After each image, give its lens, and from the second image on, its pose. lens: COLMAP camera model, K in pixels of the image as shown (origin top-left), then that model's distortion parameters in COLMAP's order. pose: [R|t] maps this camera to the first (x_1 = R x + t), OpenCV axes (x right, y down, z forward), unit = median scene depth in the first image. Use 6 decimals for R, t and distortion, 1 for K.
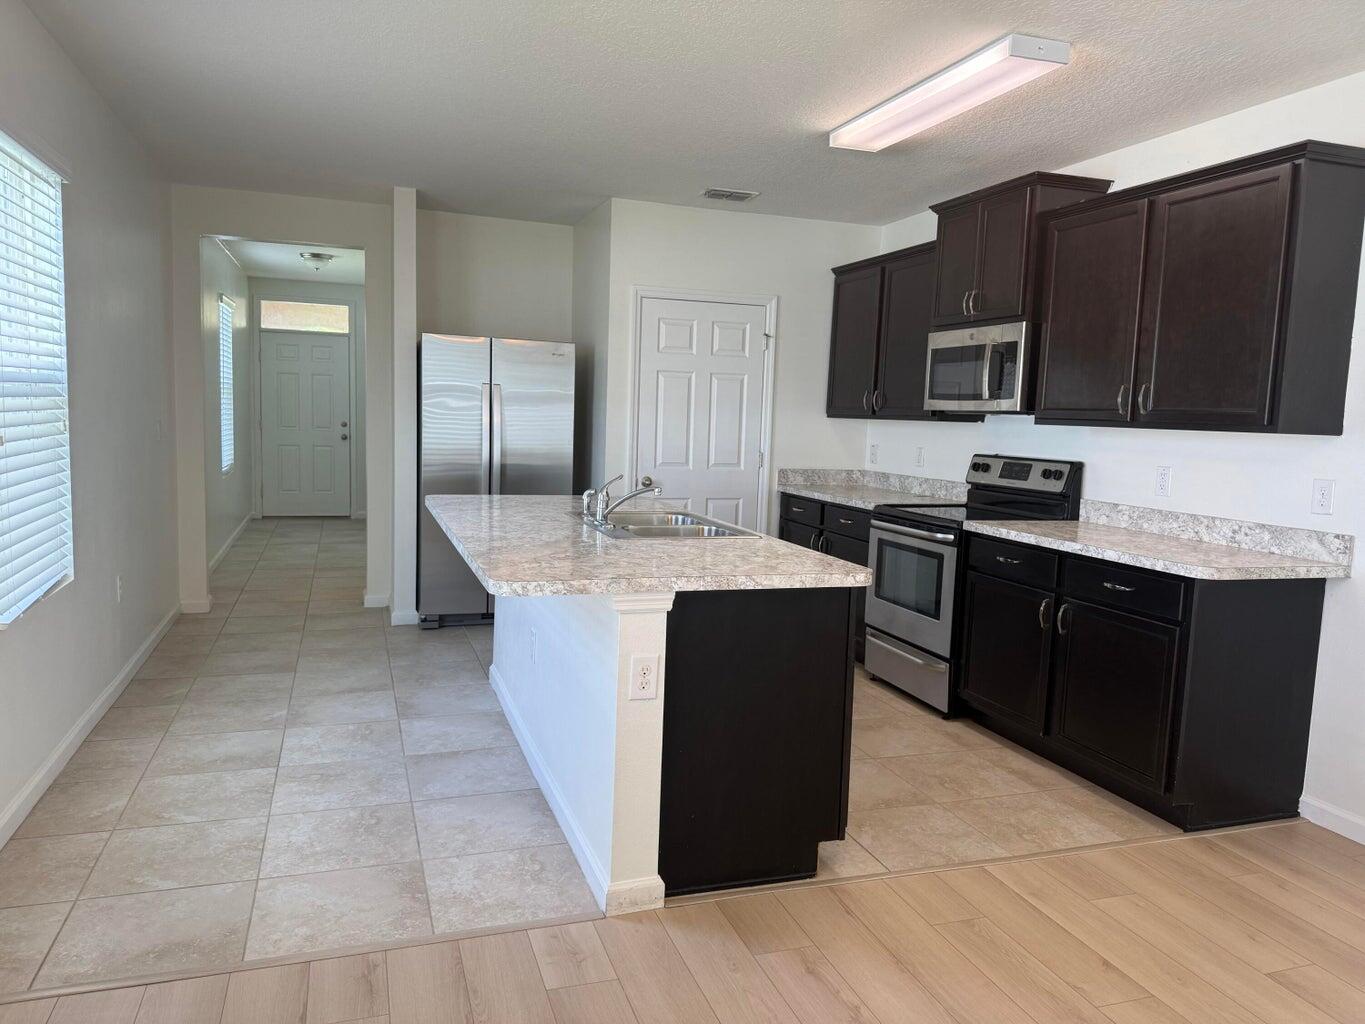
lens RADIAL K [[964.4, 0, 680.7], [0, 964.4, 506.6], [0, 0, 1]] dist [0.062955, -0.003296]
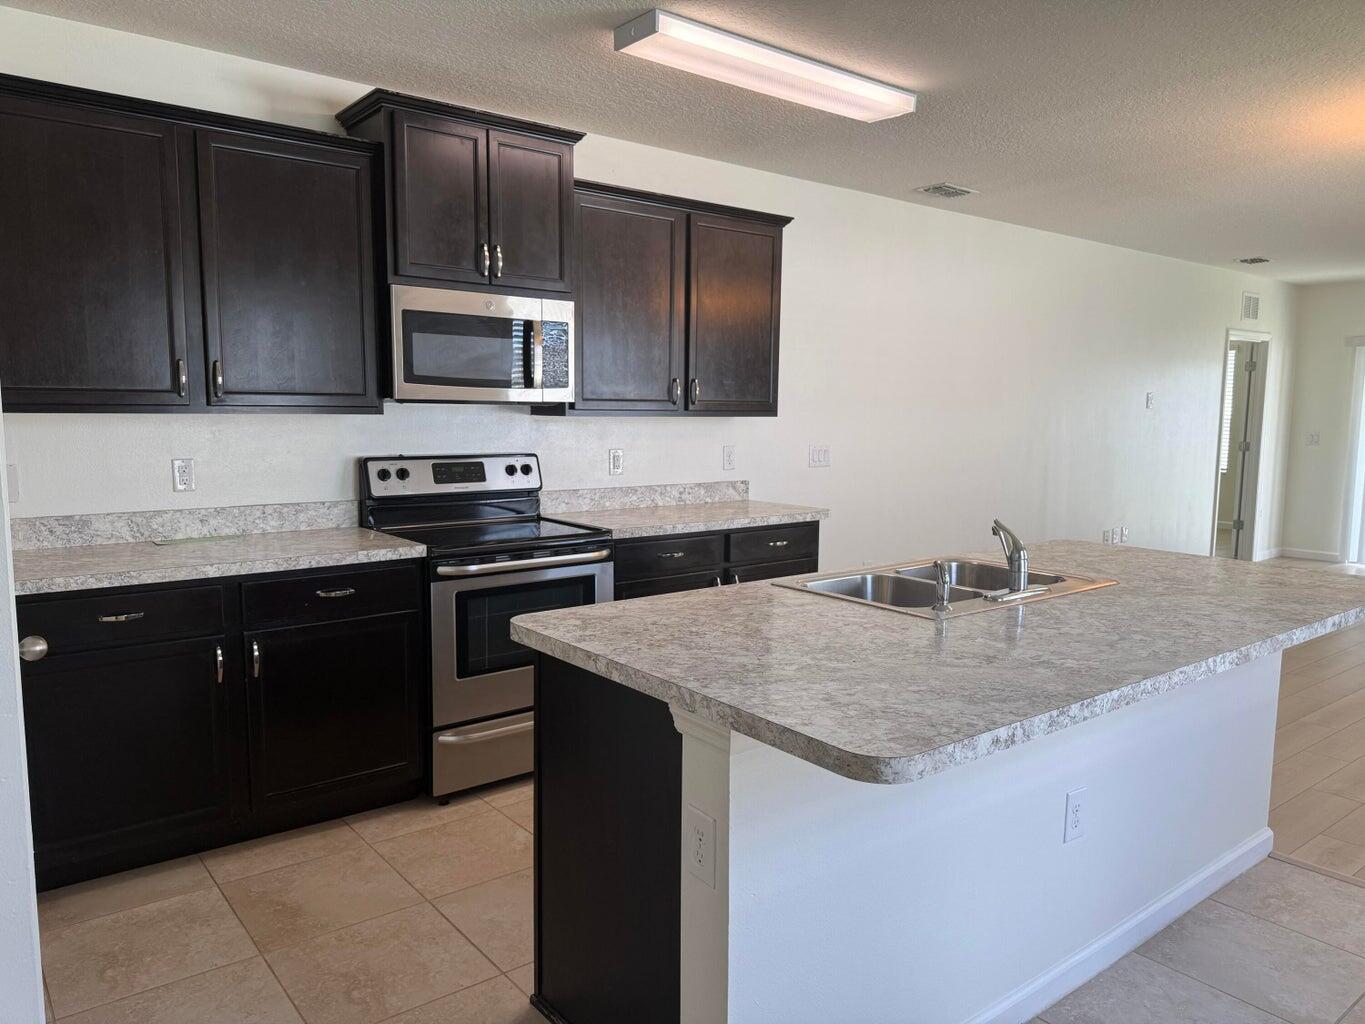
lens RADIAL K [[964.4, 0, 682.1], [0, 964.4, 524.3], [0, 0, 1]] dist [0.062955, -0.003296]
pose [[-0.341169, -0.155028, 0.927130, -0.577232], [0.068238, 0.979620, 0.188916, -0.161373], [-0.937522, 0.127718, -0.323637, 1.309394]]
